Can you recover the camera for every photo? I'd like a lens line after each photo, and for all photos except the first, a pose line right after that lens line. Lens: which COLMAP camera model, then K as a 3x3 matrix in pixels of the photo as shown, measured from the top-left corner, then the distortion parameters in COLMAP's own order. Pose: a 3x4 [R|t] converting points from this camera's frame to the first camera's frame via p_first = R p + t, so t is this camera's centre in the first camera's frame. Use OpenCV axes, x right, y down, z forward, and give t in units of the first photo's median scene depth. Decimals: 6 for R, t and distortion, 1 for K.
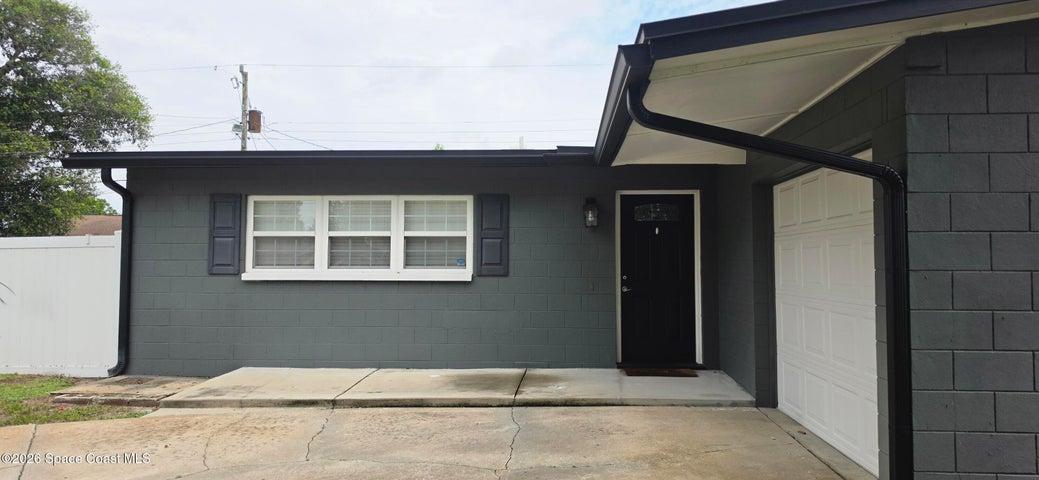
lens RADIAL K [[661.8, 0, 519.5], [0, 661.8, 240.0], [0, 0, 1]] dist [0.110585, -0.158690]
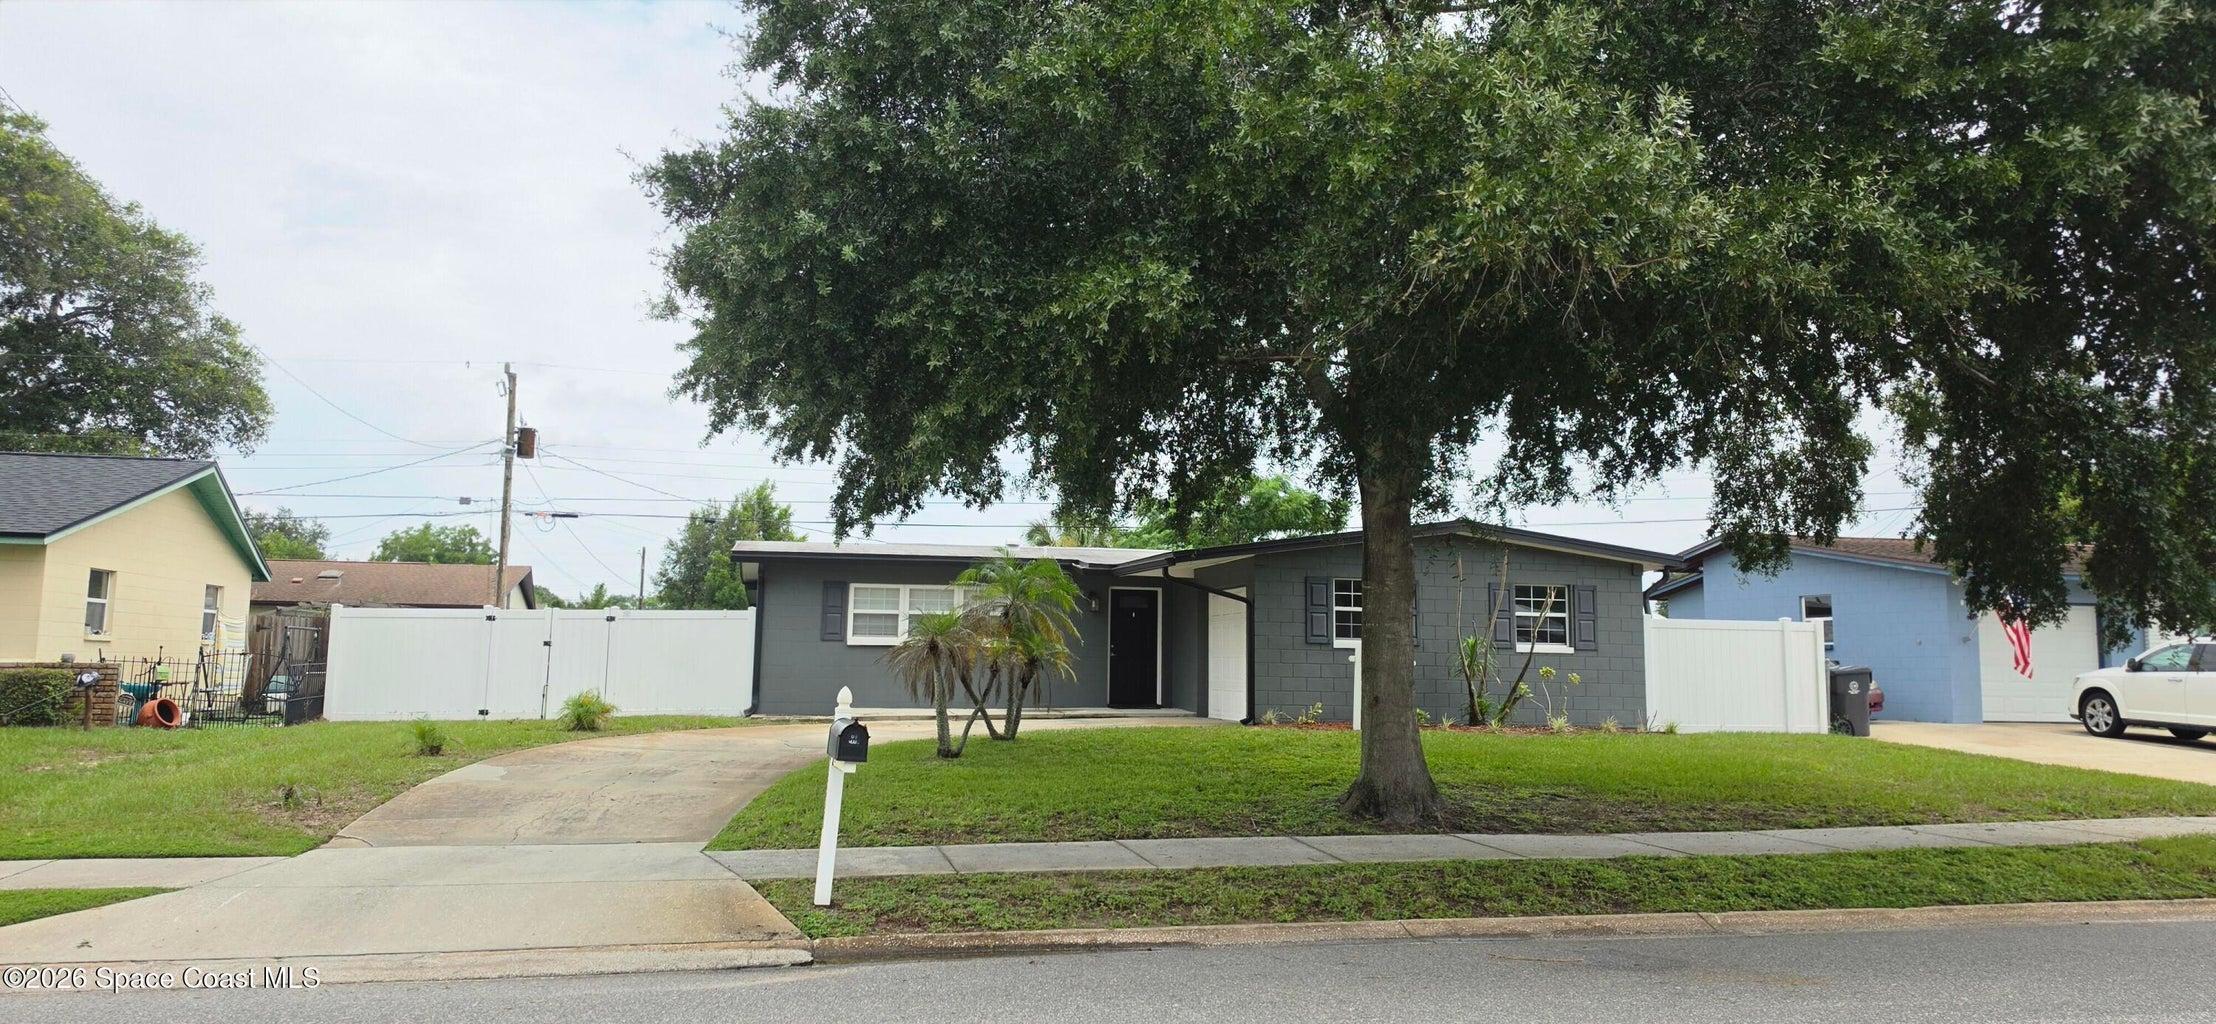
lens RADIAL K [[1411.6, 0, 1108.0], [0, 1411.6, 512.0], [0, 0, 1]] dist [0.110585, -0.158690]
pose [[0.952643, 0.041290, 0.301274, -0.786966], [-0.020239, 0.997151, -0.072665, -0.011313], [-0.303416, 0.063126, 0.950765, -1.949200]]
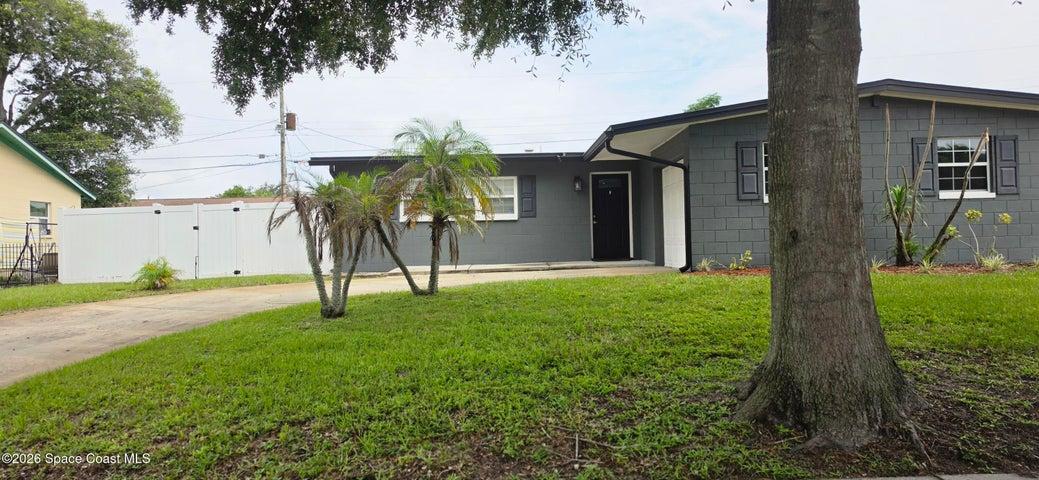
lens RADIAL K [[661.8, 0, 519.5], [0, 661.8, 240.0], [0, 0, 1]] dist [0.110585, -0.158690]
pose [[0.995842, -0.027390, 0.086887, -0.237567], [0.024818, 0.999225, 0.030542, 0.061008], [-0.087656, -0.028258, 0.995750, -0.950769]]
